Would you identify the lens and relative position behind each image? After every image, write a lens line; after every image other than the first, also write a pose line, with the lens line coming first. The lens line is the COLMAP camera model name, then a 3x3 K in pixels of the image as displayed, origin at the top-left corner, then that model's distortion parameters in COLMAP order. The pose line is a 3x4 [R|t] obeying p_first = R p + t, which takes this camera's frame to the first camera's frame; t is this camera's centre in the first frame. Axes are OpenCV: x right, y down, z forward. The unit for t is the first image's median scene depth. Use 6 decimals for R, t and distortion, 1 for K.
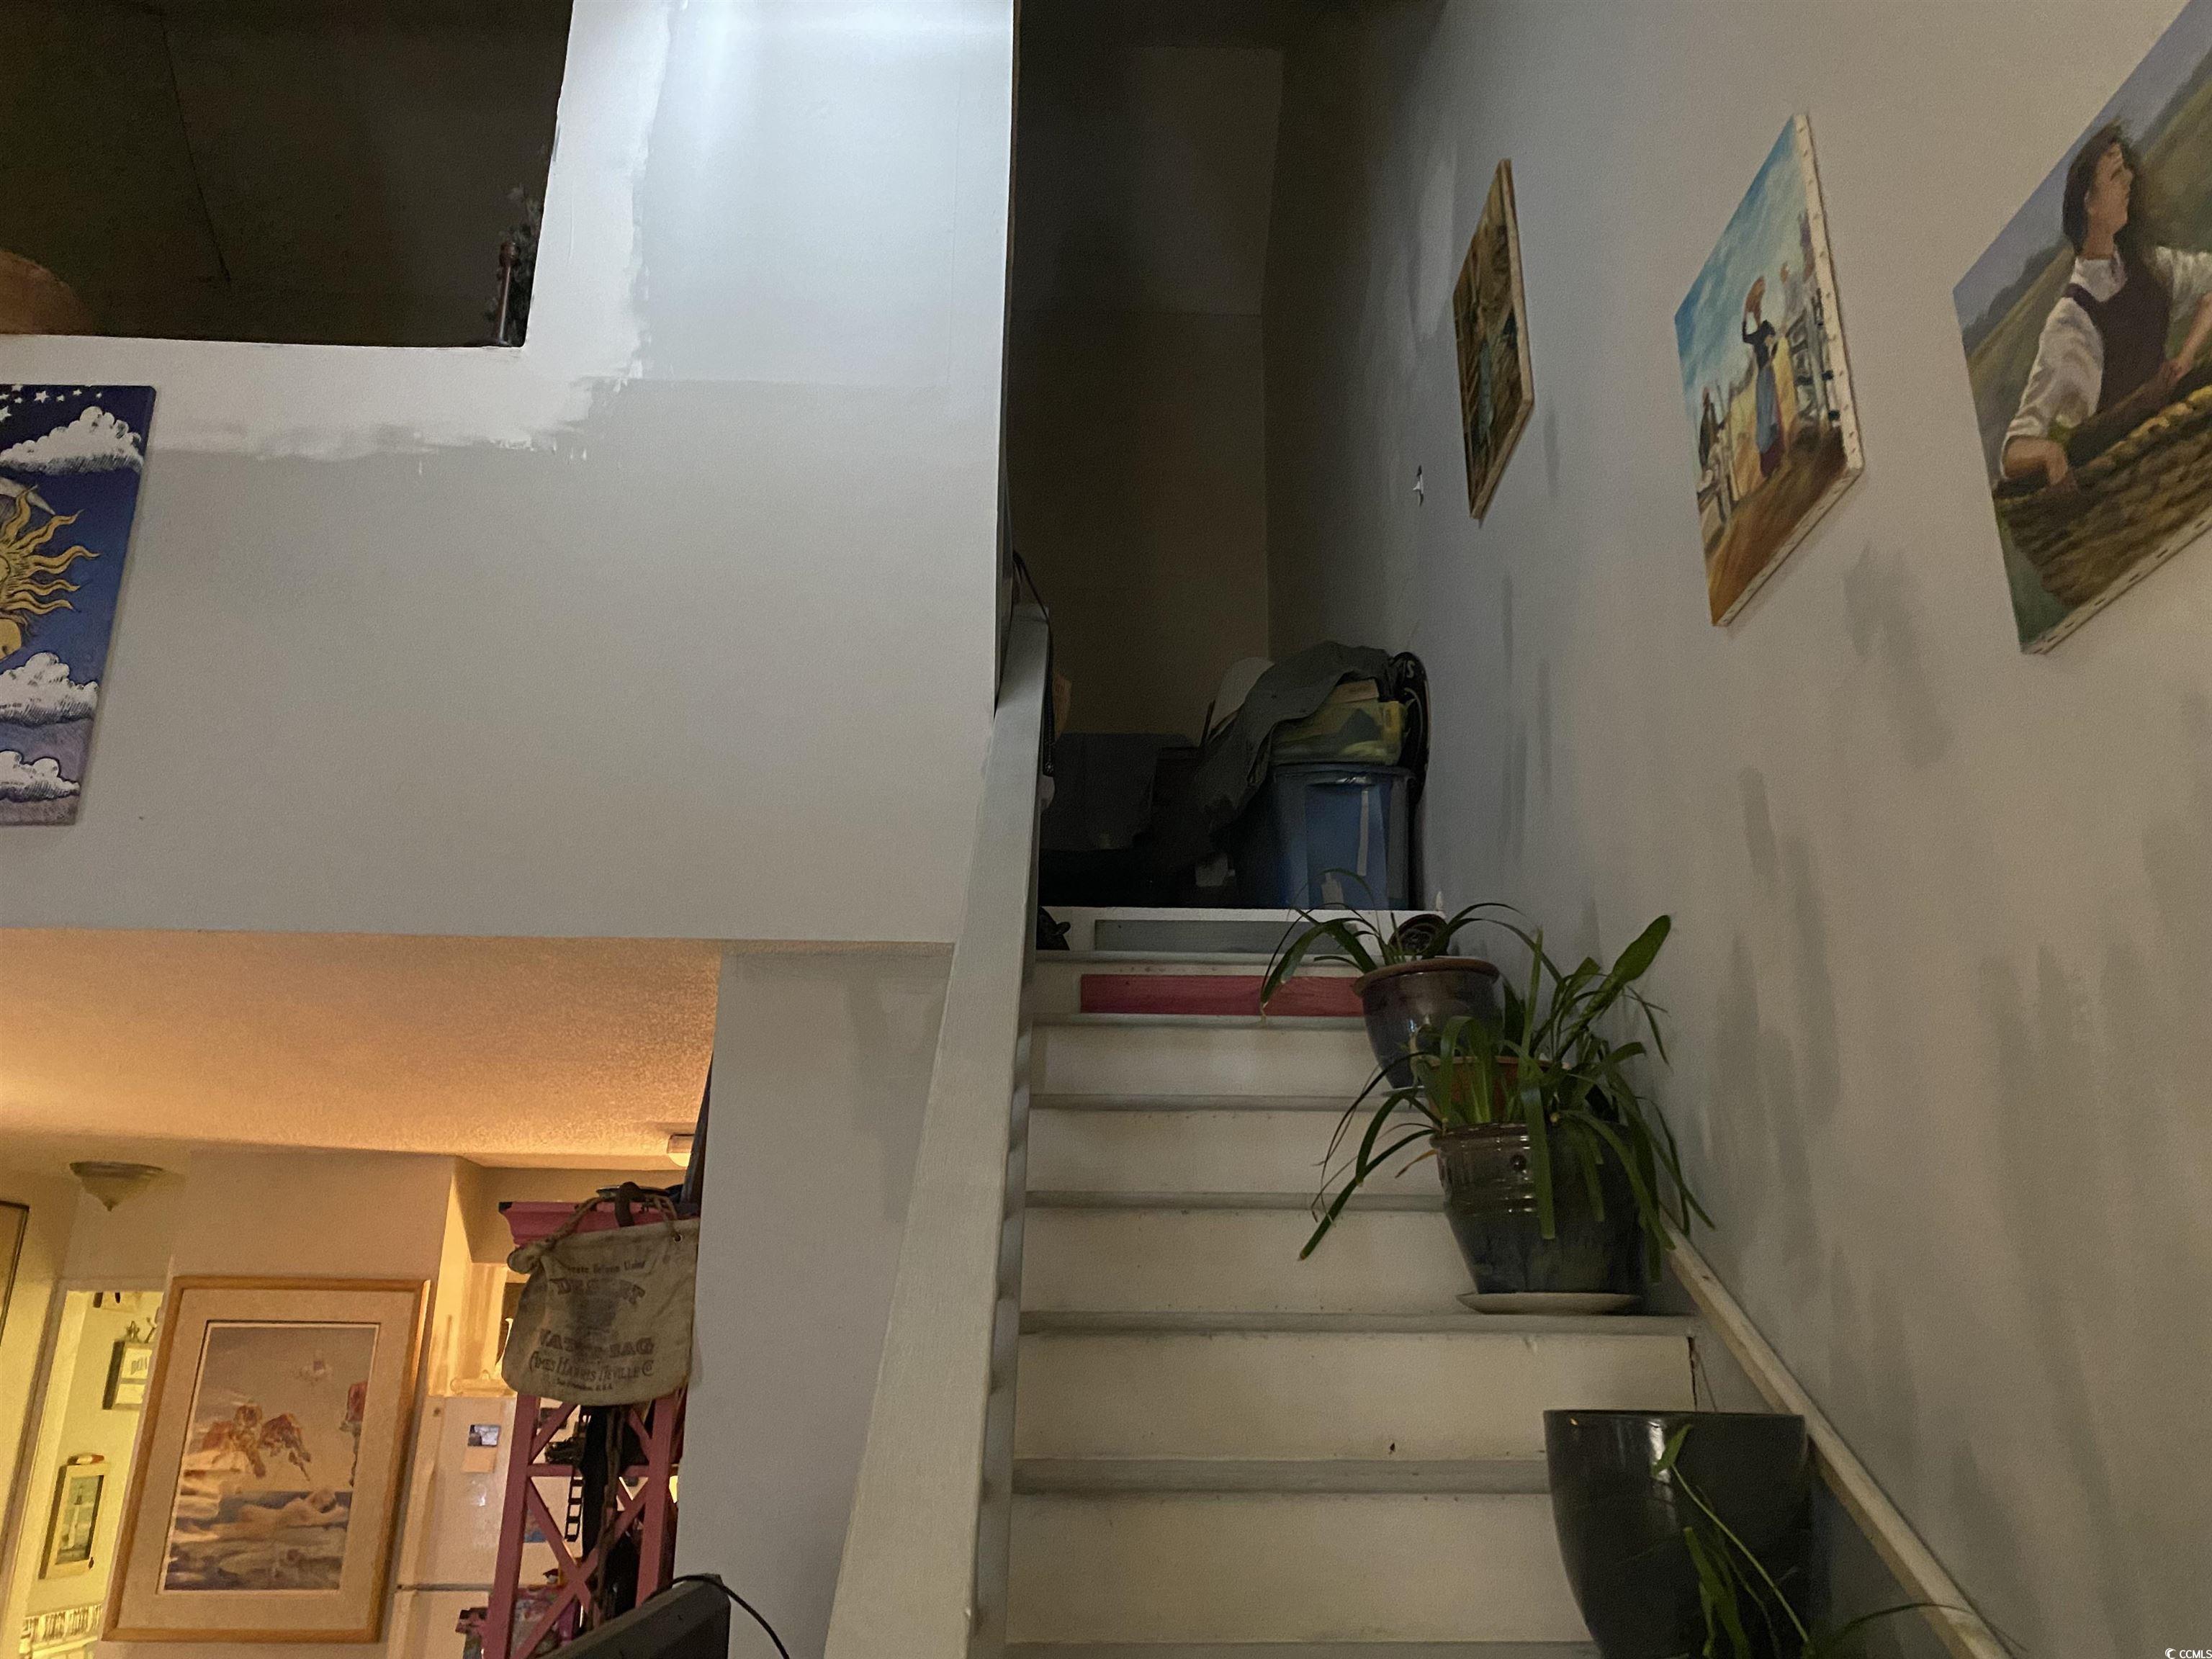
lens RADIAL K [[1700.4, 0, 1087.5], [0, 1700.4, 831.5], [0, 0, 1]] dist [0.061561, -0.043820]
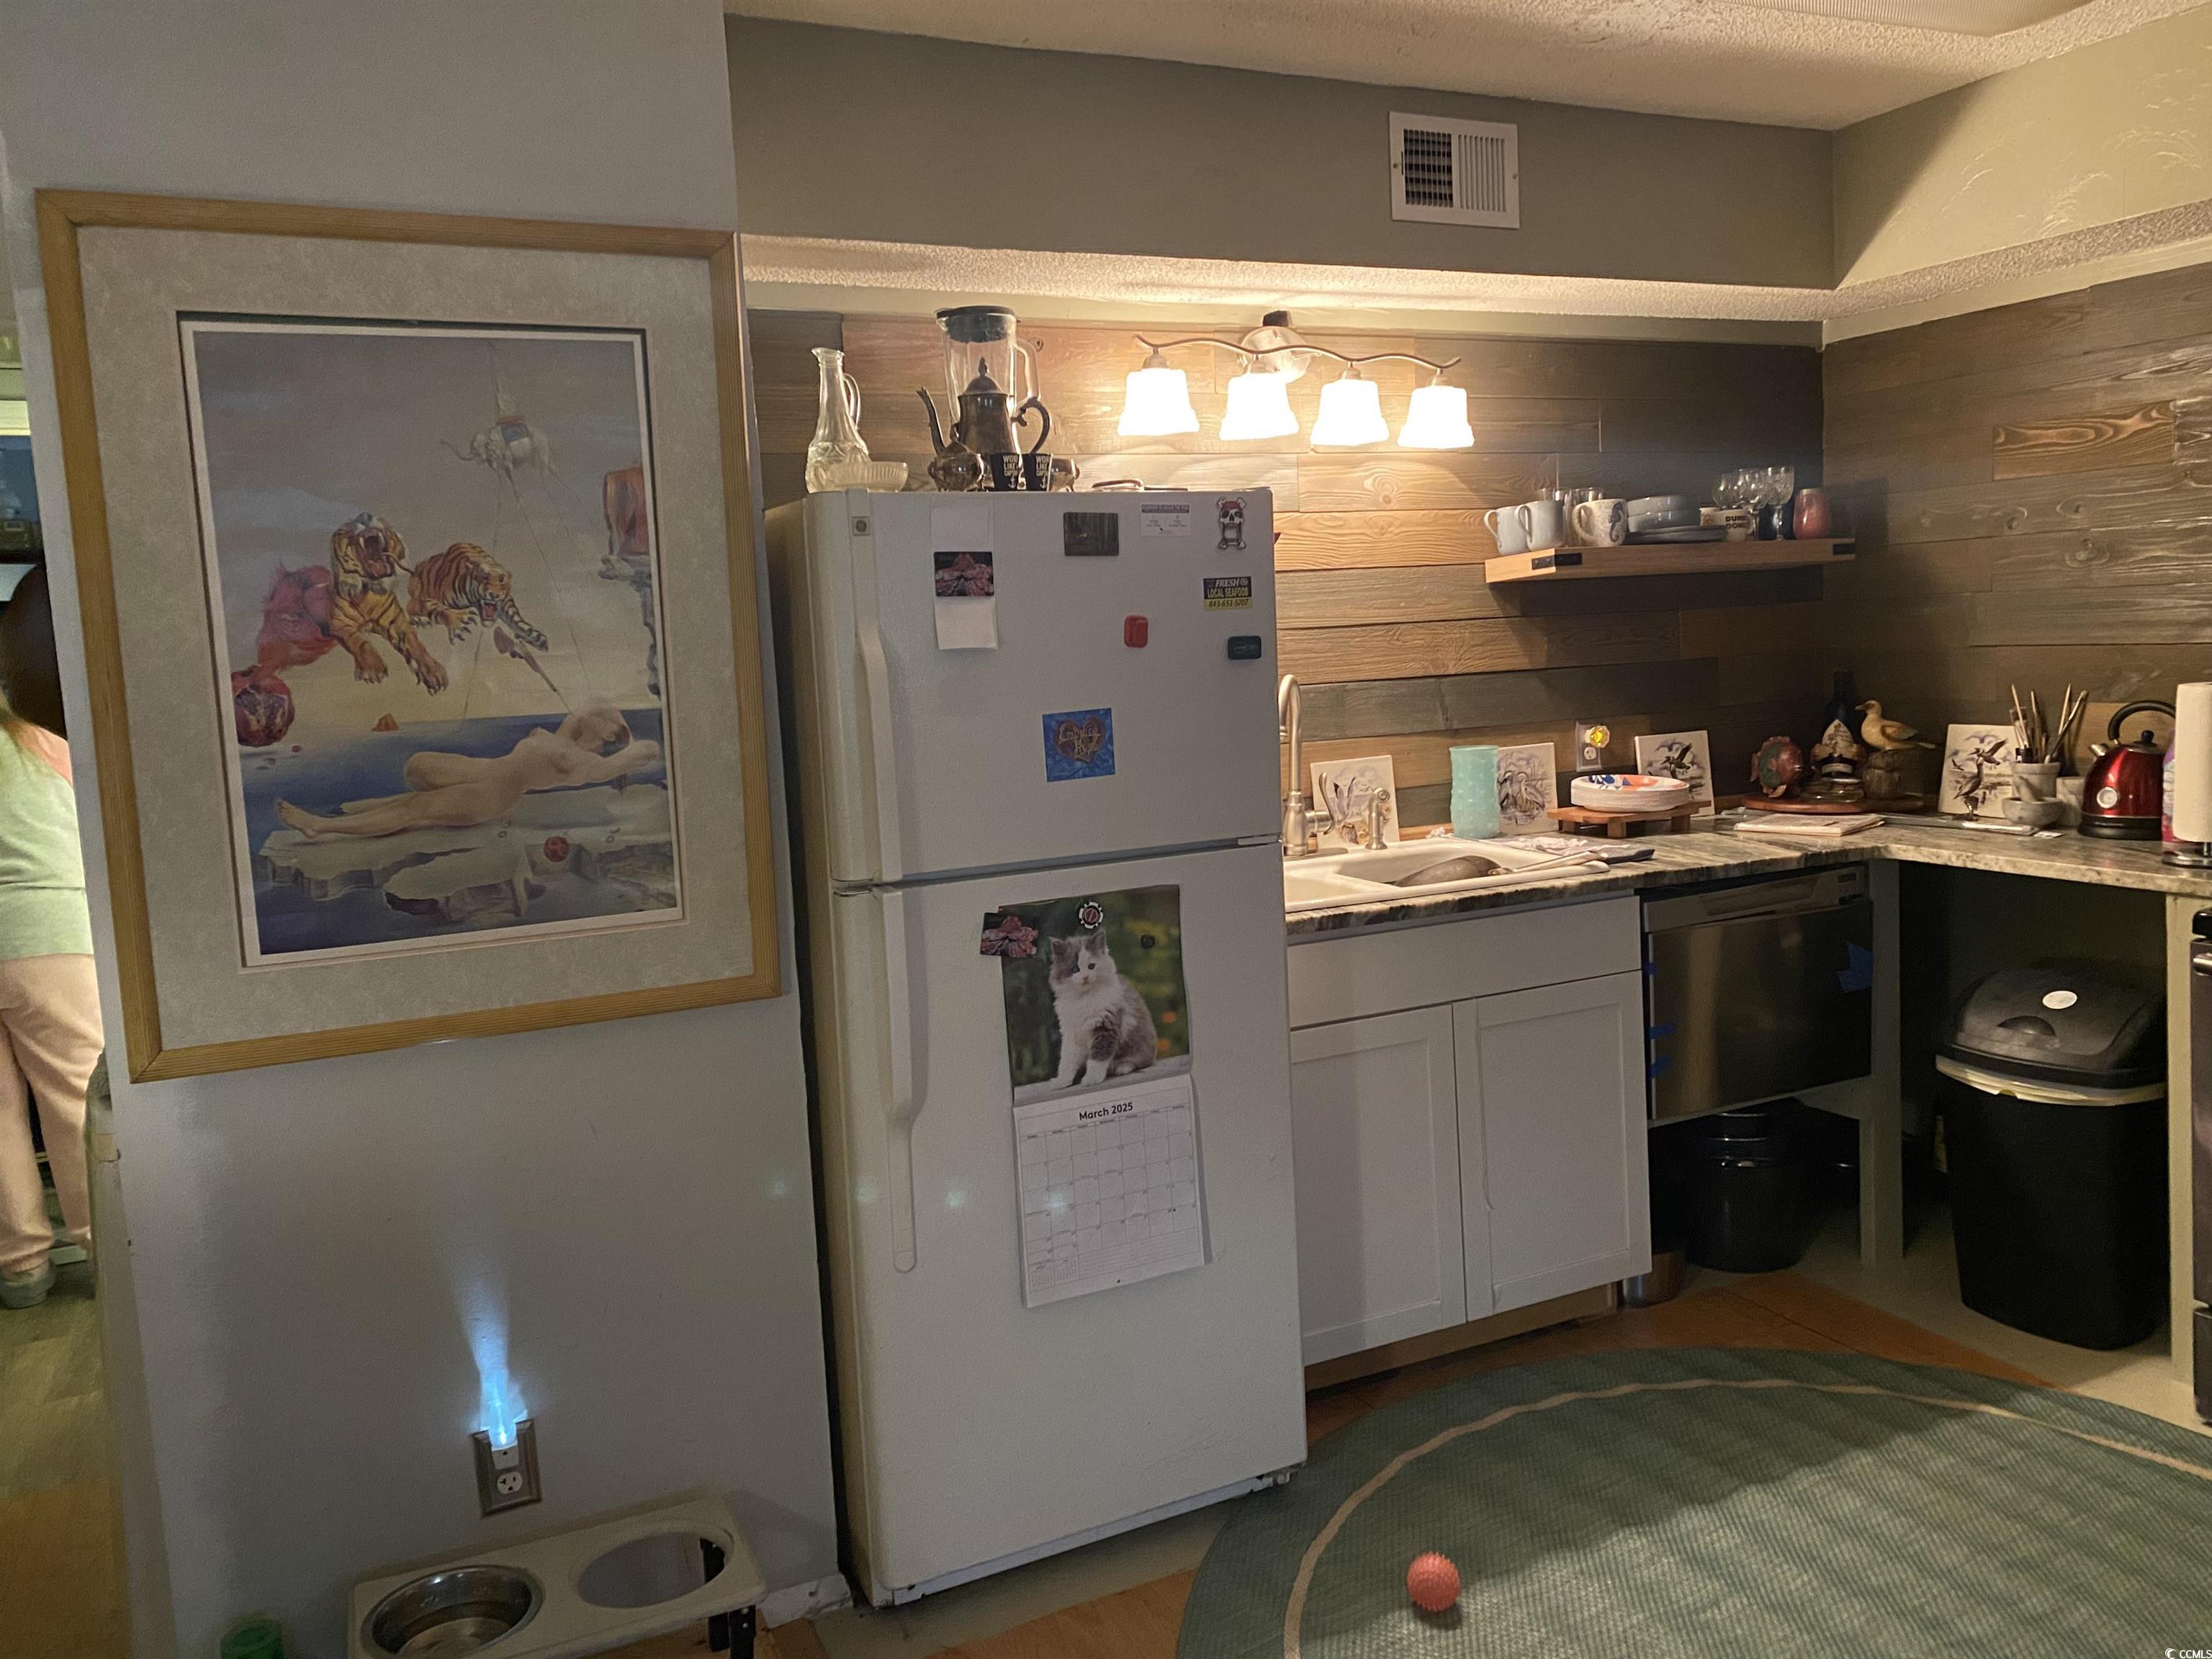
lens RADIAL K [[1700.4, 0, 1094.3], [0, 1700.4, 822.7], [0, 0, 1]] dist [0.061561, -0.043820]
pose [[0.913974, -0.105289, 0.391874, -0.702621], [-0.072059, 0.908283, 0.412103, 0.310854], [-0.399323, -0.404890, 0.822561, 0.822437]]
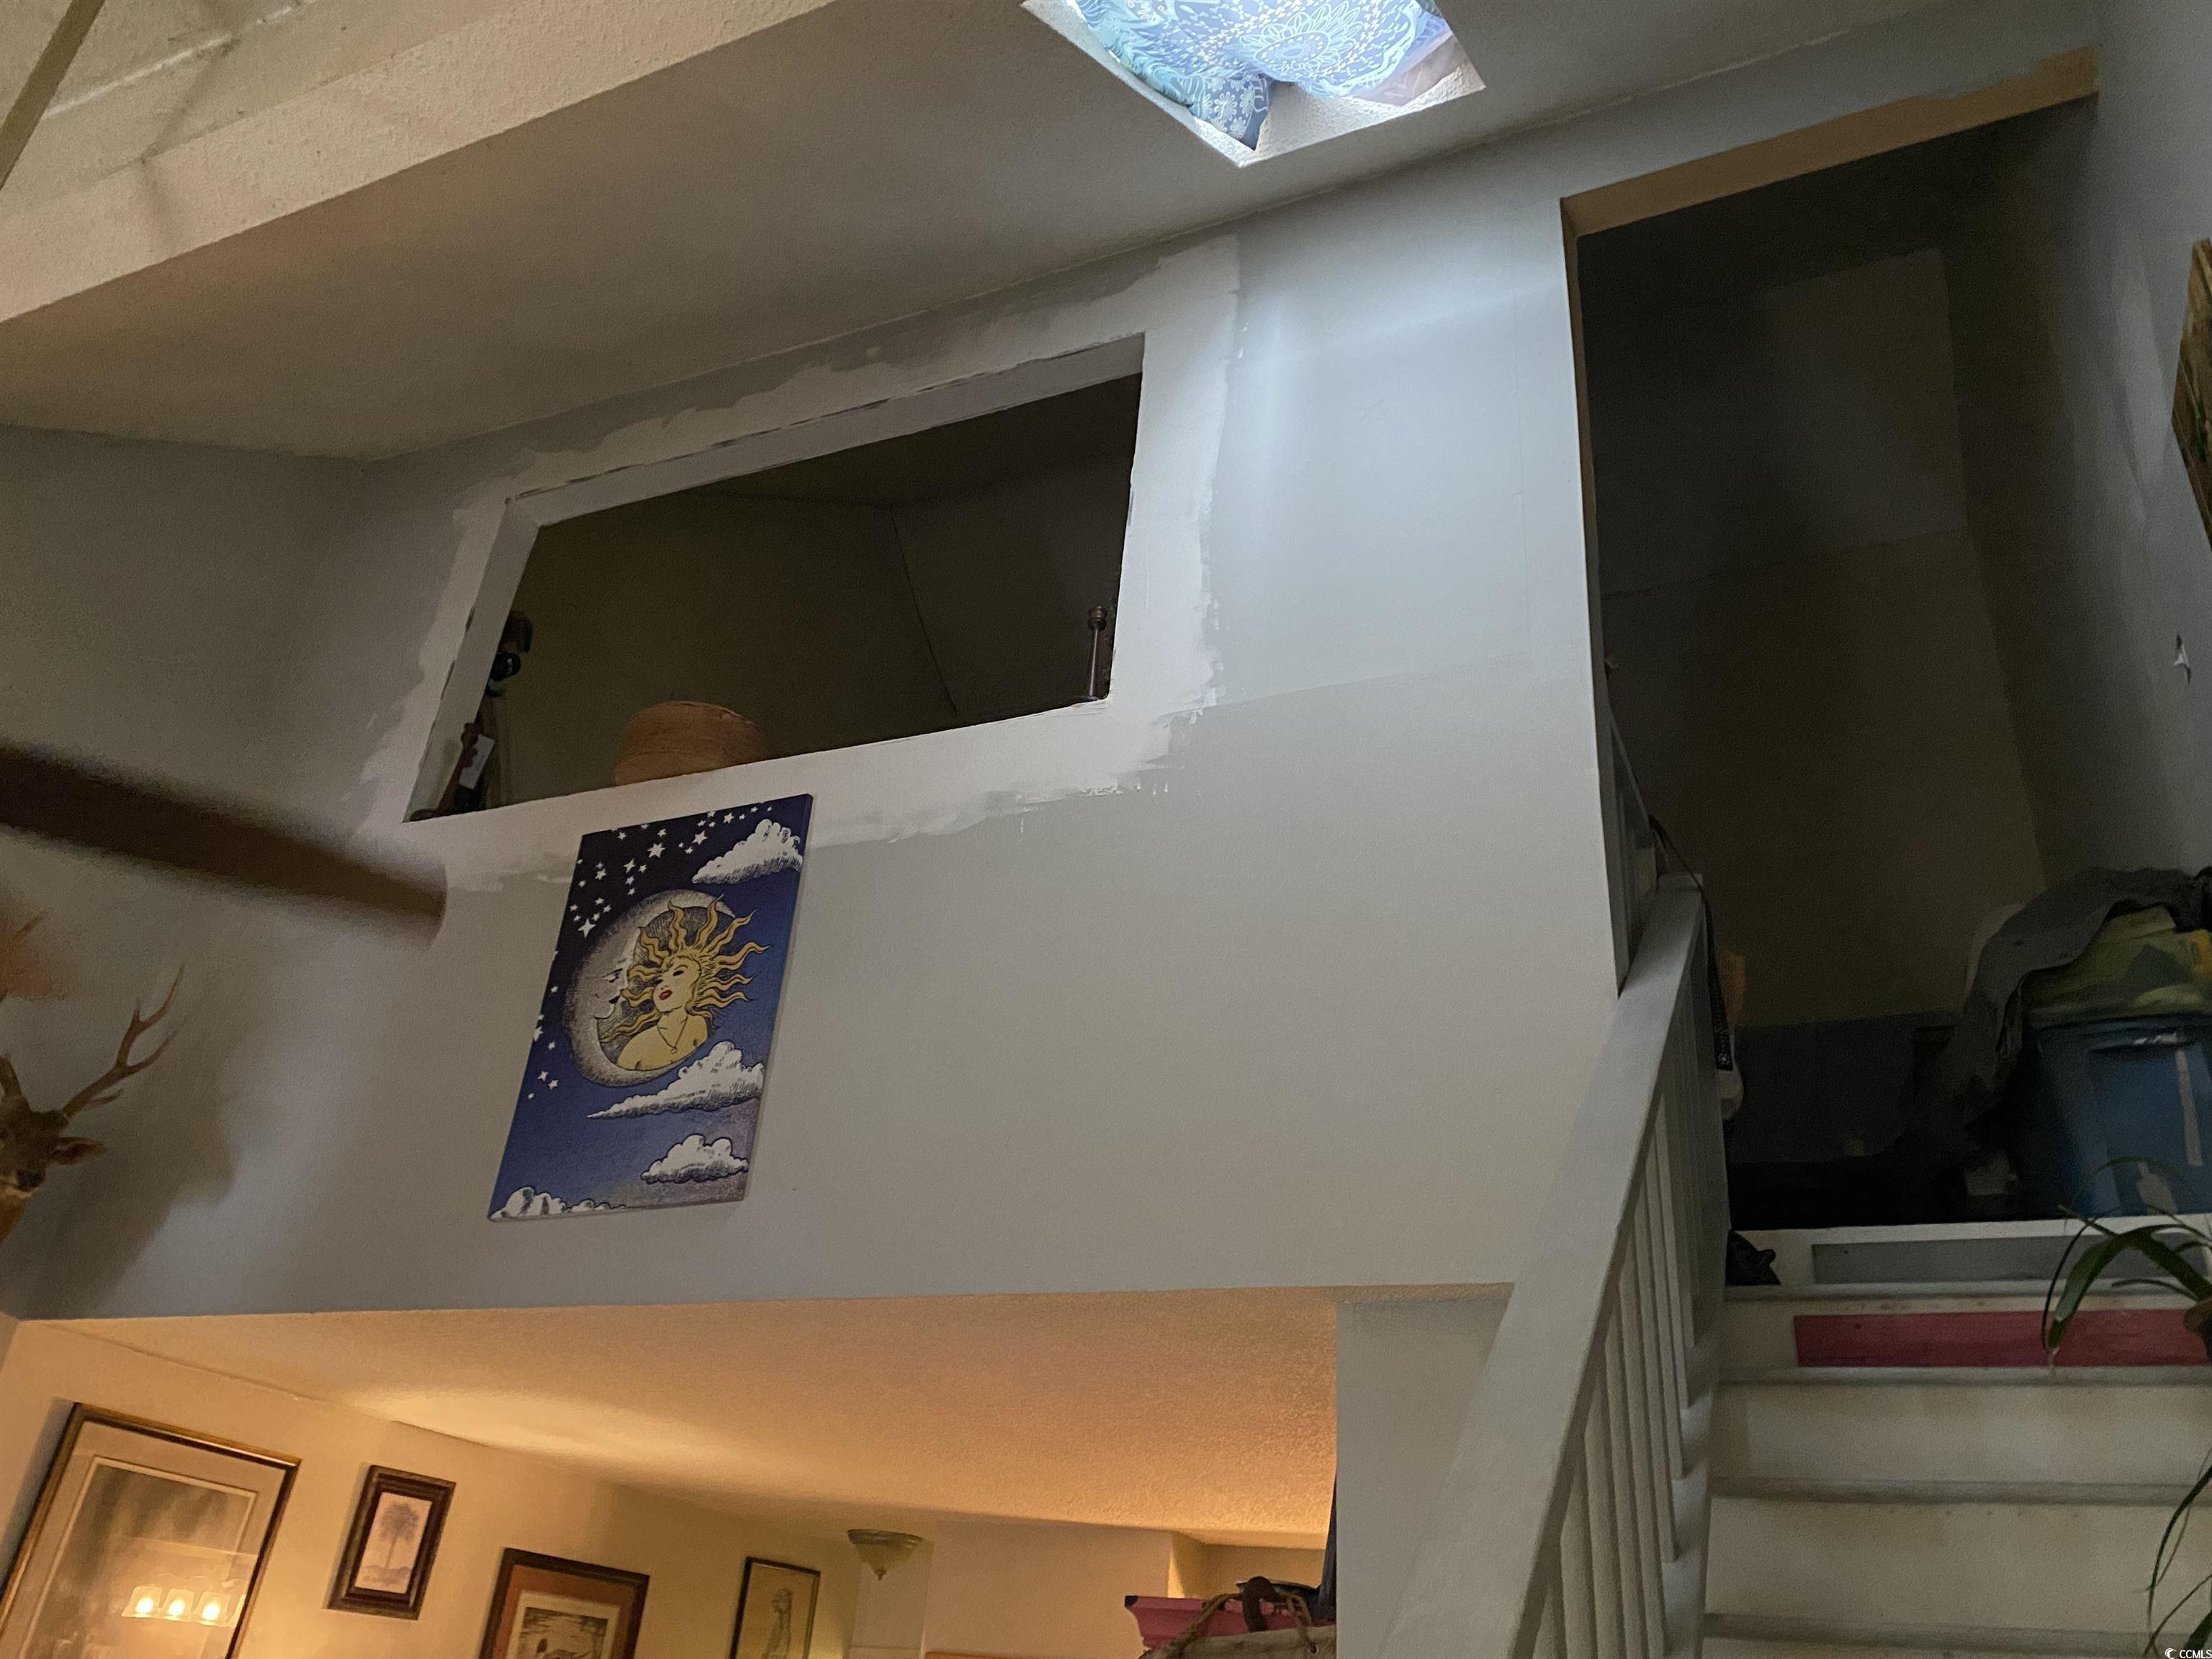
lens RADIAL K [[1700.4, 0, 1067.9], [0, 1700.4, 828.1], [0, 0, 1]] dist [0.061561, -0.043820]
pose [[0.894552, -0.154068, -0.419572, 0.066206], [0.068282, 0.974801, -0.212368, 0.009400], [0.441718, 0.161325, 0.882530, 0.099685]]
